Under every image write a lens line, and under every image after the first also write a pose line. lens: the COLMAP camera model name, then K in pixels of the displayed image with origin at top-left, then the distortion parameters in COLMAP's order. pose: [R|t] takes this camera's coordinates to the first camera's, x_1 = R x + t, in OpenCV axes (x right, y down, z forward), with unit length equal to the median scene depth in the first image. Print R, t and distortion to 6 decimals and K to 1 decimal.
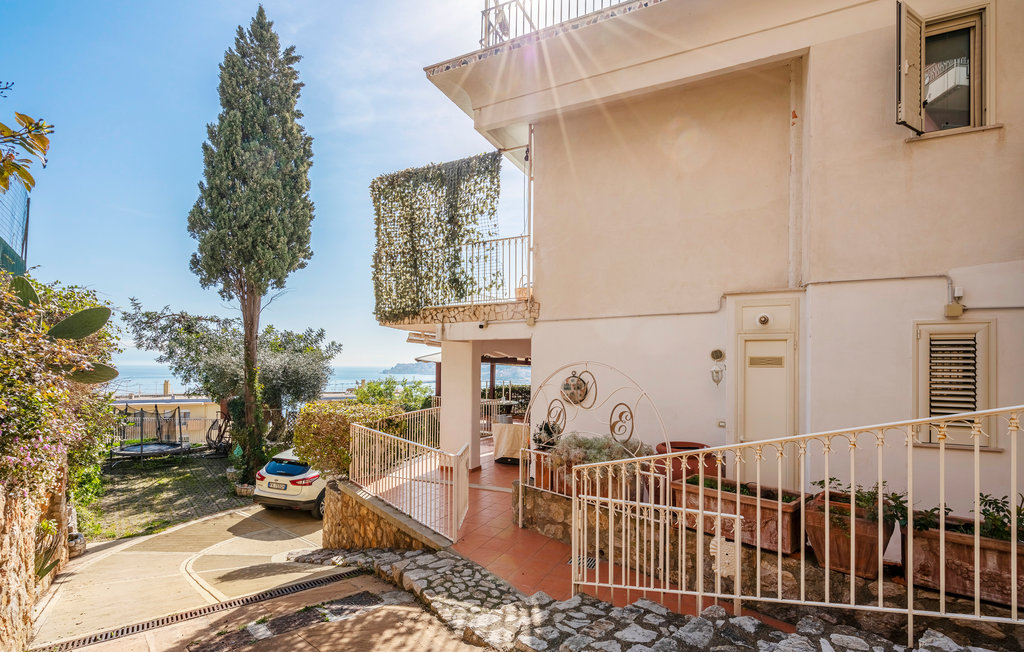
lens RADIAL K [[443.8, 0, 513.5], [0, 443.8, 364.7], [0, 0, 1]] dist [-0.003750, -0.000372]
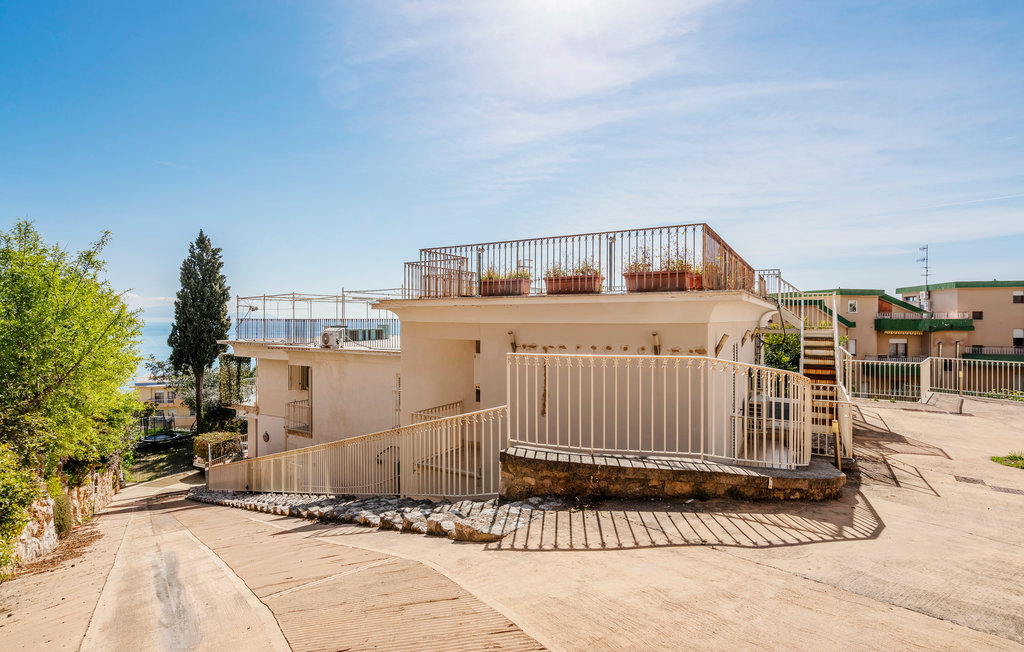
lens RADIAL K [[476.9, 0, 526.7], [0, 476.9, 318.7], [0, 0, 1]] dist [-0.003435, 0.000077]
pose [[0.996581, -0.009259, -0.082098, 1.289883], [0.010160, 0.999892, 0.010572, -0.457781], [0.081991, -0.011370, 0.996568, -1.262182]]
